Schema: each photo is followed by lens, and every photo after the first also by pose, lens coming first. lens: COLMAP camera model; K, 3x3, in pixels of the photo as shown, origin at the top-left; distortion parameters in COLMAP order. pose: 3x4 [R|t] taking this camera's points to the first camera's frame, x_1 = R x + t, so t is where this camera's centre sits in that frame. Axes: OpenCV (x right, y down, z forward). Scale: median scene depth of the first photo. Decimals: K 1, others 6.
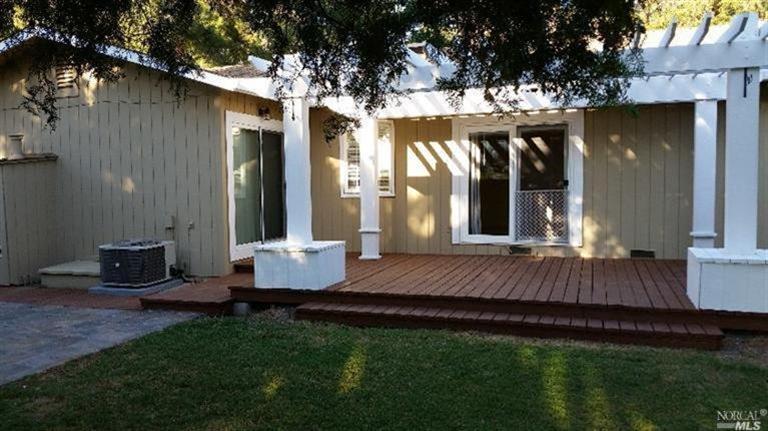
lens RADIAL K [[622.4, 0, 378.0], [0, 622.4, 215.0], [0, 0, 1]] dist [0.057381, -0.095231]
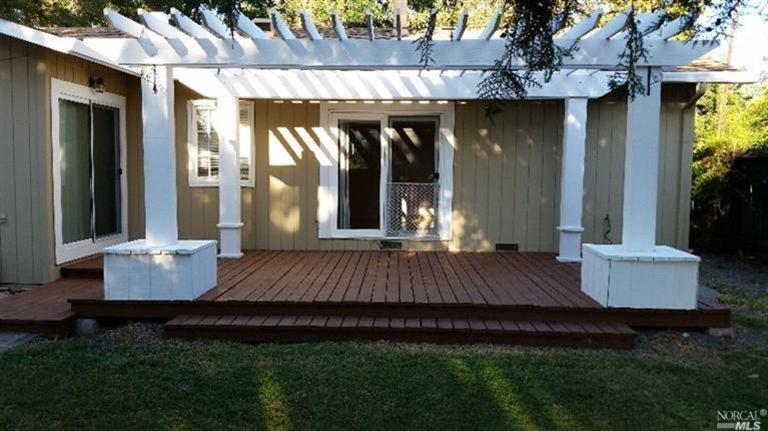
lens RADIAL K [[622.4, 0, 388.7], [0, 622.4, 219.0], [0, 0, 1]] dist [0.057381, -0.095231]
pose [[0.953442, -0.000982, 0.301574, -0.076468], [-0.006273, 0.999714, 0.023089, -0.006521], [-0.301510, -0.023906, 0.953163, 0.102812]]
